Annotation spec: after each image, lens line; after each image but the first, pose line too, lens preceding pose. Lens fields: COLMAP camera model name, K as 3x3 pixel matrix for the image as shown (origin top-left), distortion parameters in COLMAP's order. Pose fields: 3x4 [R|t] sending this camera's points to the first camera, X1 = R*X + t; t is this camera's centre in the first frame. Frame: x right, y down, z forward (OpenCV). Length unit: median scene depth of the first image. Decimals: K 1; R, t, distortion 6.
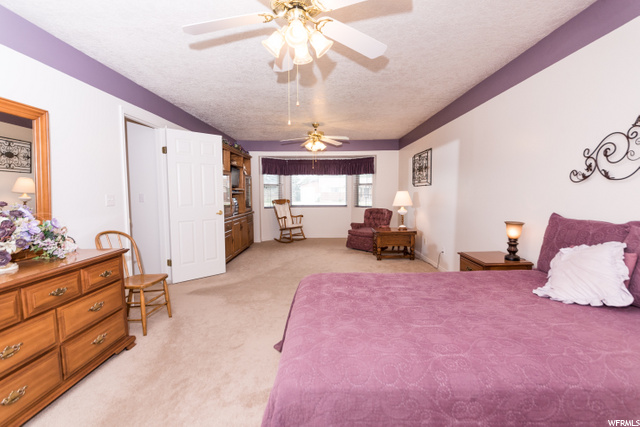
lens RADIAL K [[301.9, 0, 317.9], [0, 301.9, 213.7], [0, 0, 1]] dist [0.000128, 0.000015]
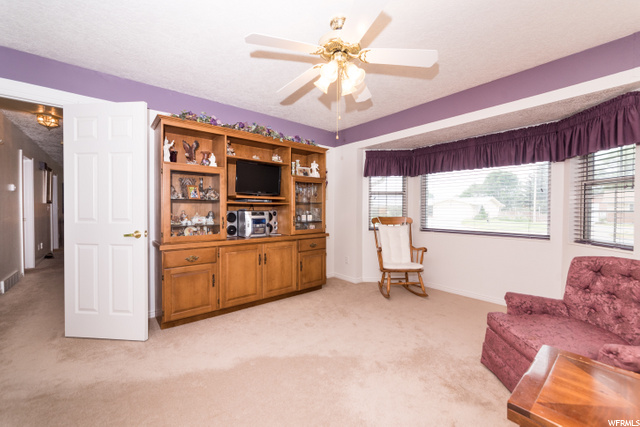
lens RADIAL K [[260.7, 0, 321.7], [0, 260.7, 210.7], [0, 0, 1]] dist [0.001689, 0.000861]
pose [[0.649414, 0.014225, -0.760302, 0.176969], [-0.064759, 0.997227, -0.036656, -0.031604], [0.757673, 0.073041, 0.648534, 0.575684]]
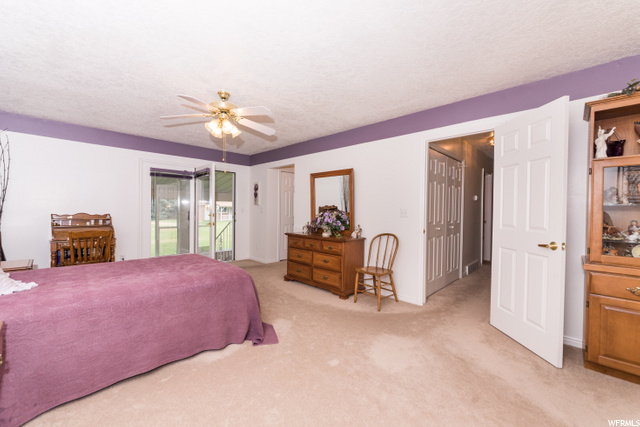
lens RADIAL K [[260.7, 0, 317.5], [0, 260.7, 212.5], [0, 0, 1]] dist [0.001689, 0.000861]
pose [[-0.679290, 0.007797, -0.733828, 0.177953], [-0.058327, 0.996207, 0.064577, -0.039273], [0.731548, 0.086669, -0.676259, 0.610545]]
